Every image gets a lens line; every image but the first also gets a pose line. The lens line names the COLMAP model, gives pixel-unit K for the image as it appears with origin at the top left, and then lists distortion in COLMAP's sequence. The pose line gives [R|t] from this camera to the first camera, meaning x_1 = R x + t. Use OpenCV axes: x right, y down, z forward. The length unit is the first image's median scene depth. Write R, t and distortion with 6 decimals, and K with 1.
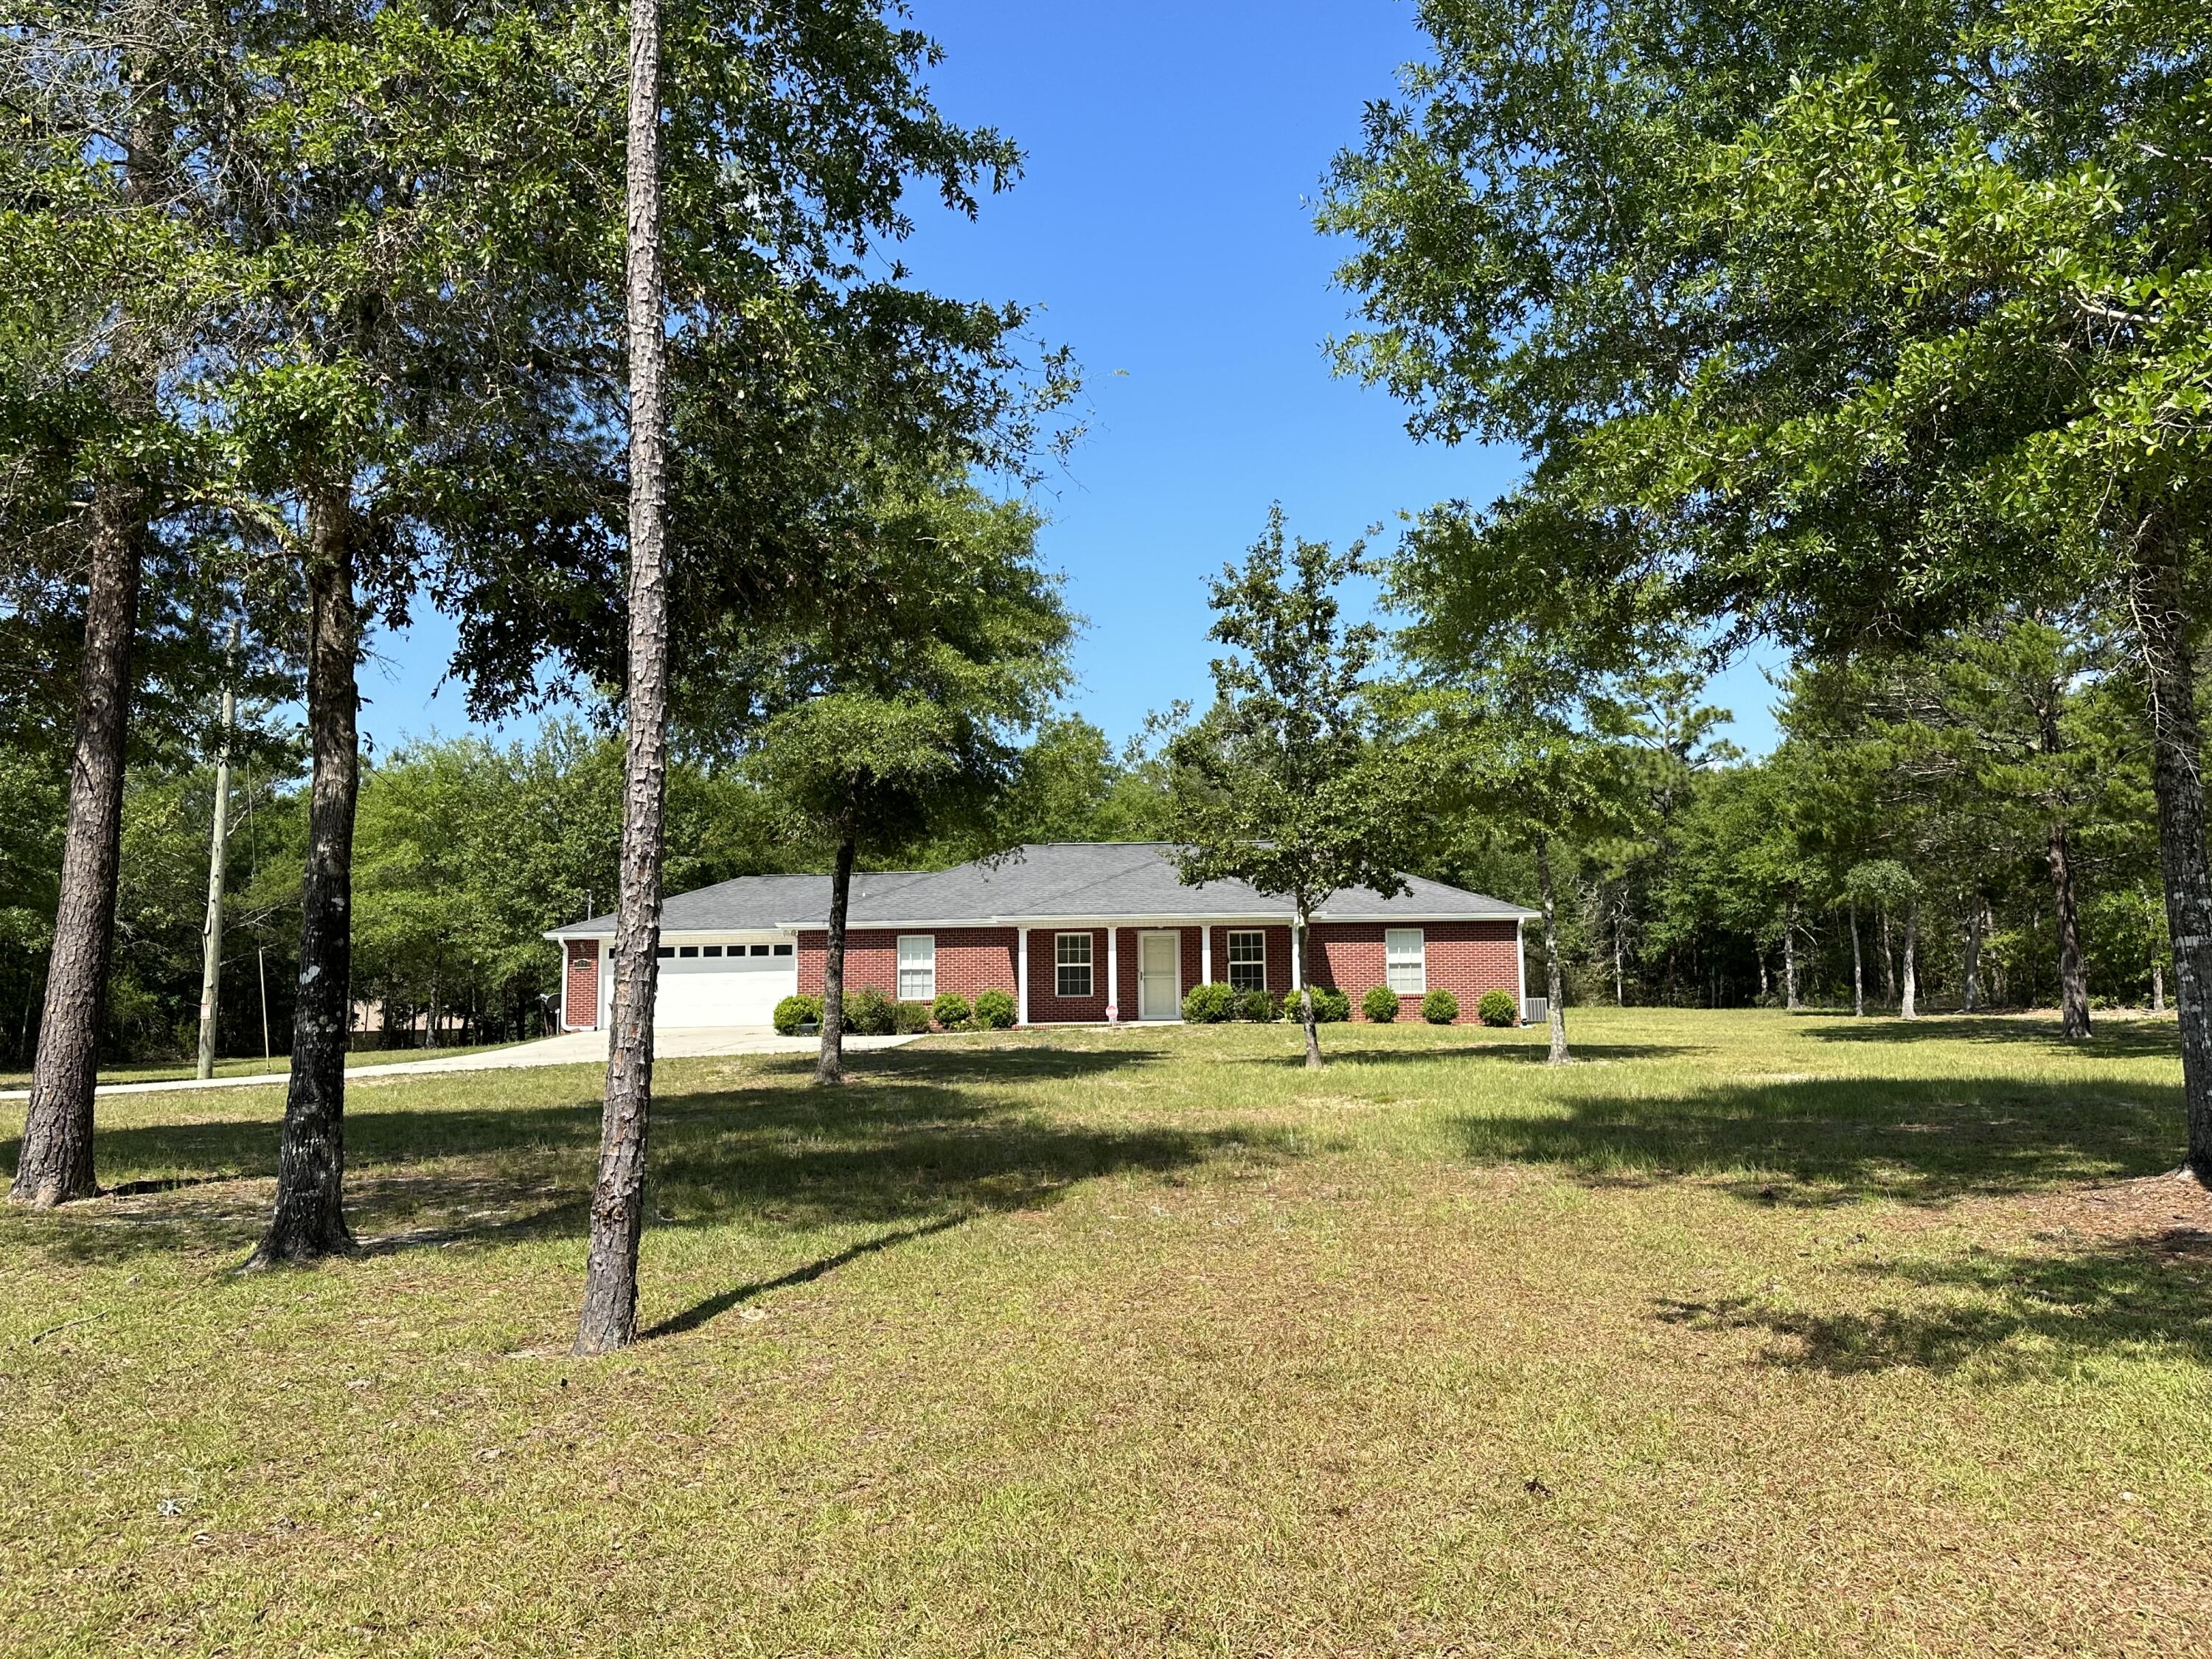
lens RADIAL K [[1722.6, 0, 1103.8], [0, 1722.6, 819.8], [0, 0, 1]] dist [0.095586, -0.145367]
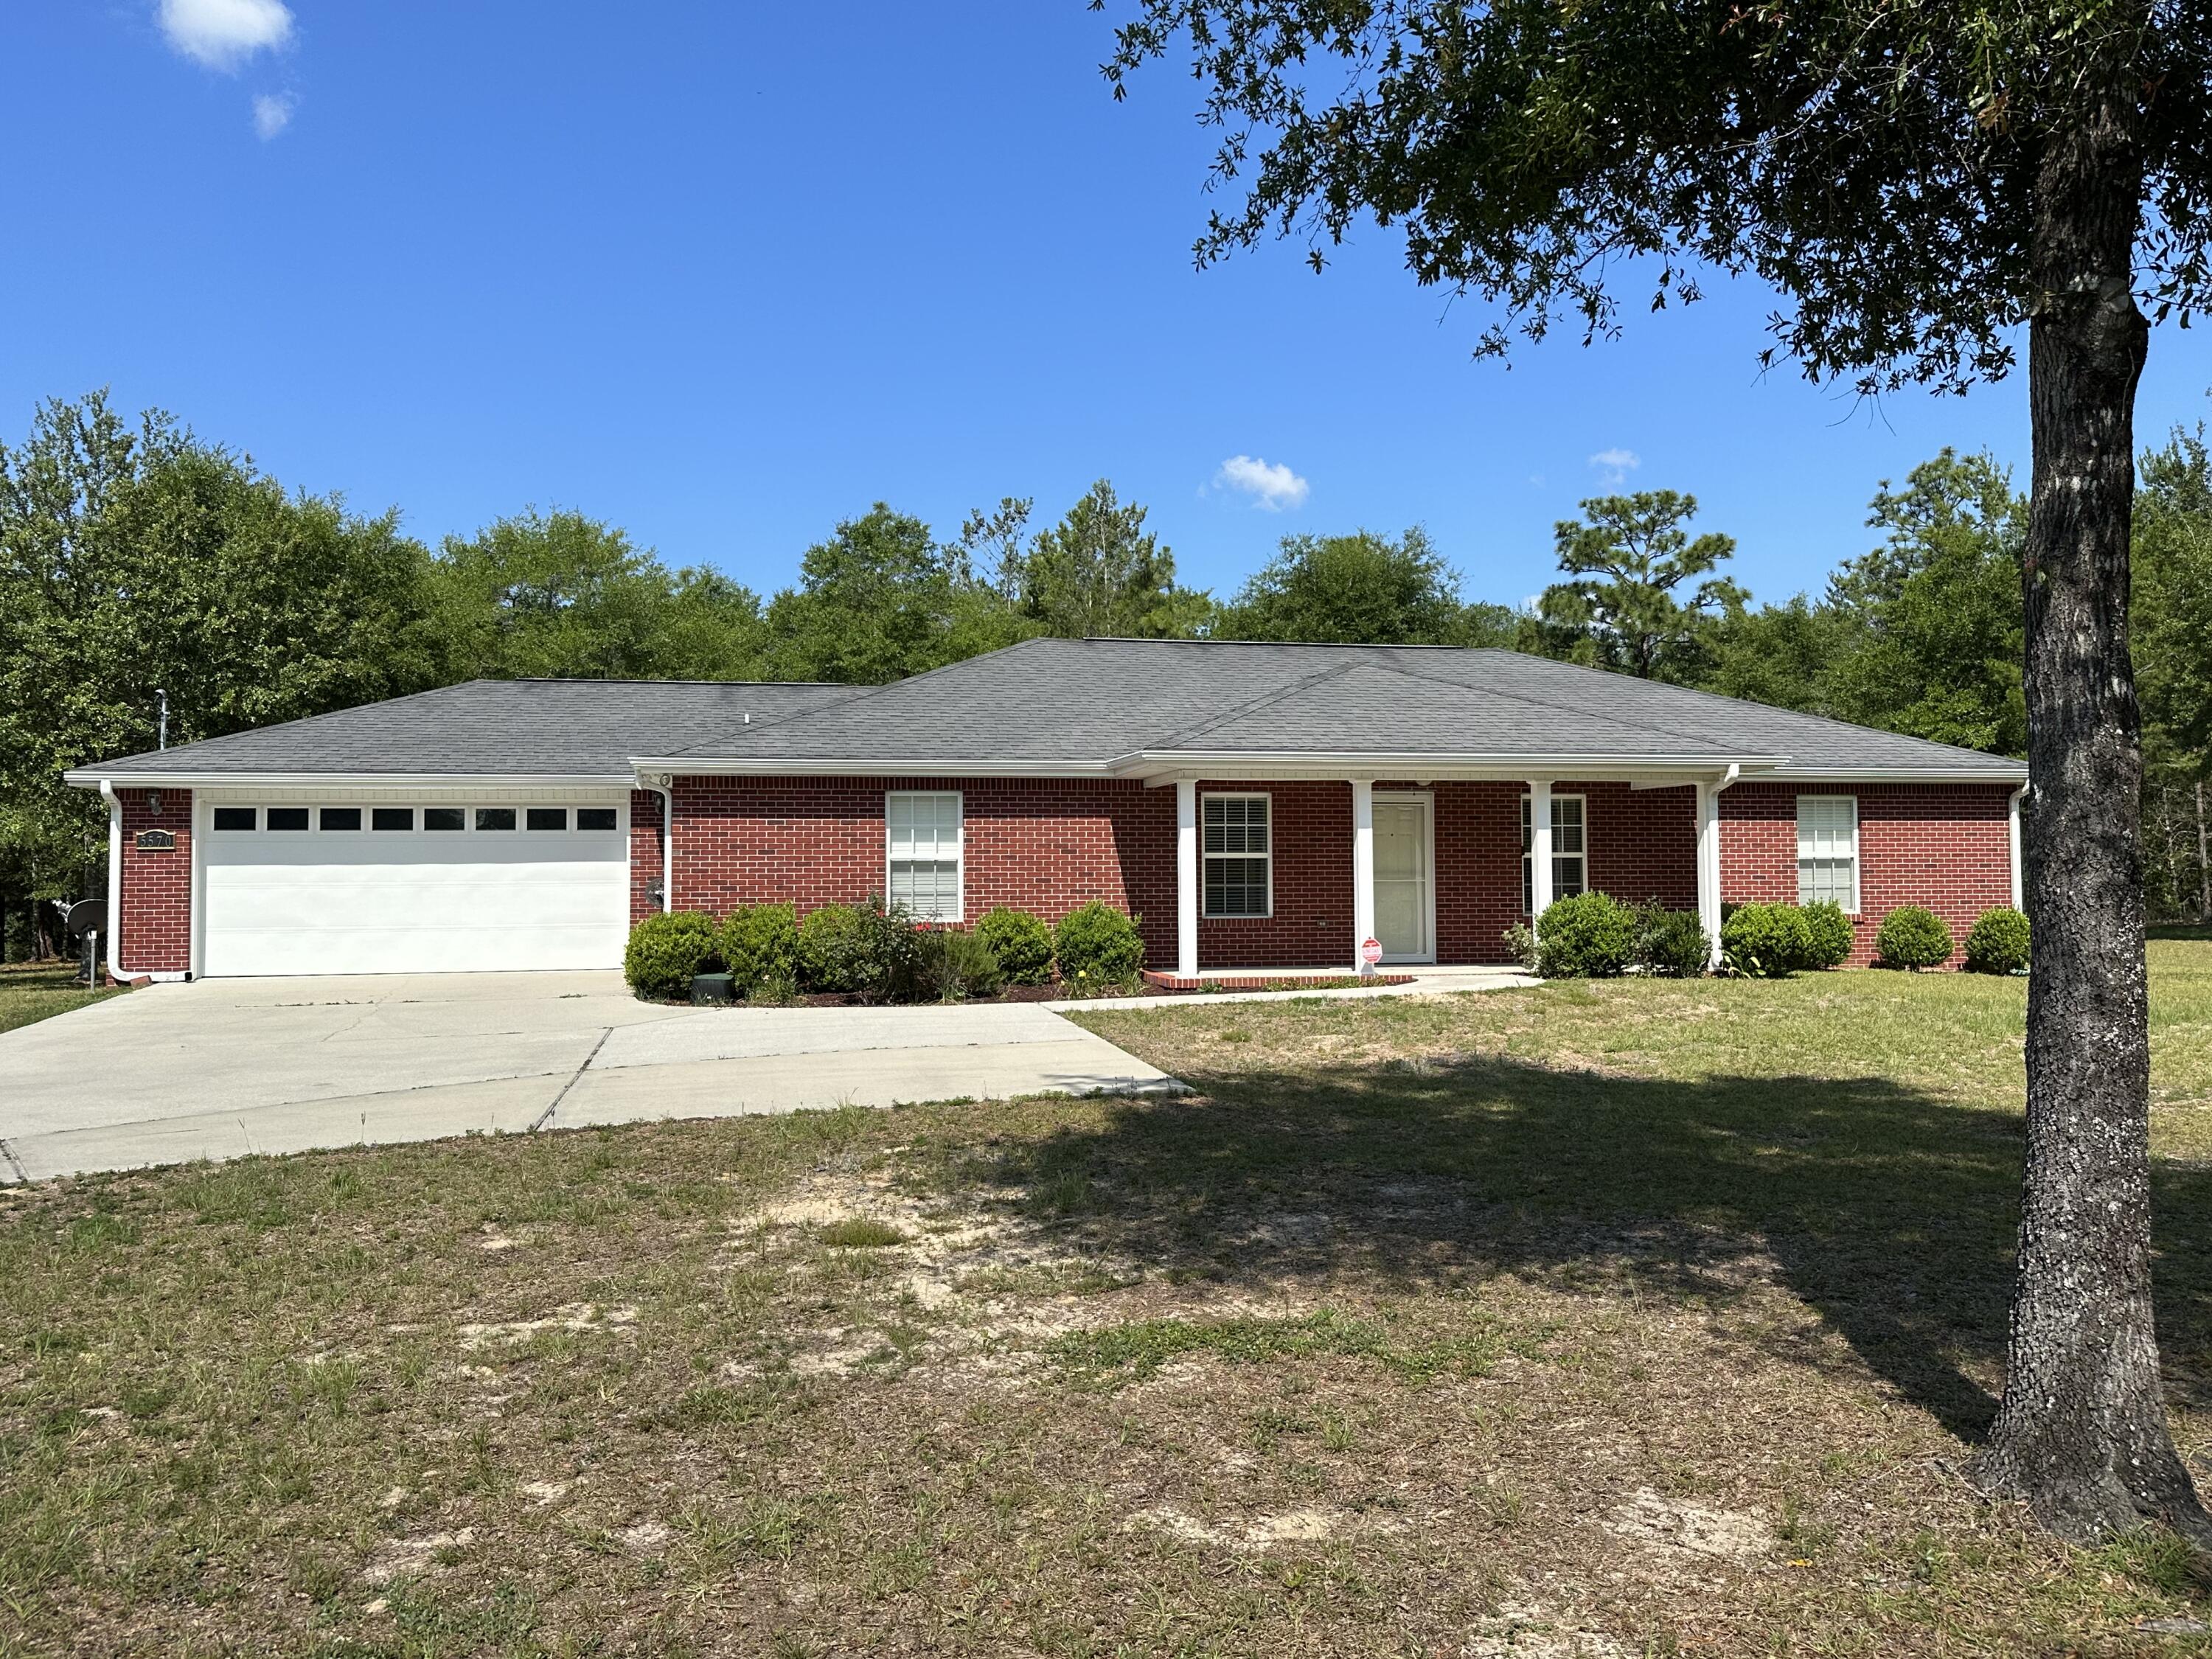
lens RADIAL K [[1722.6, 0, 1103.8], [0, 1722.6, 819.8], [0, 0, 1]] dist [0.095586, -0.145367]
pose [[0.970725, 0.016432, 0.239630, -0.167665], [-0.030949, 0.997897, 0.056947, 0.043405], [-0.238190, -0.062696, 0.969193, 0.489264]]
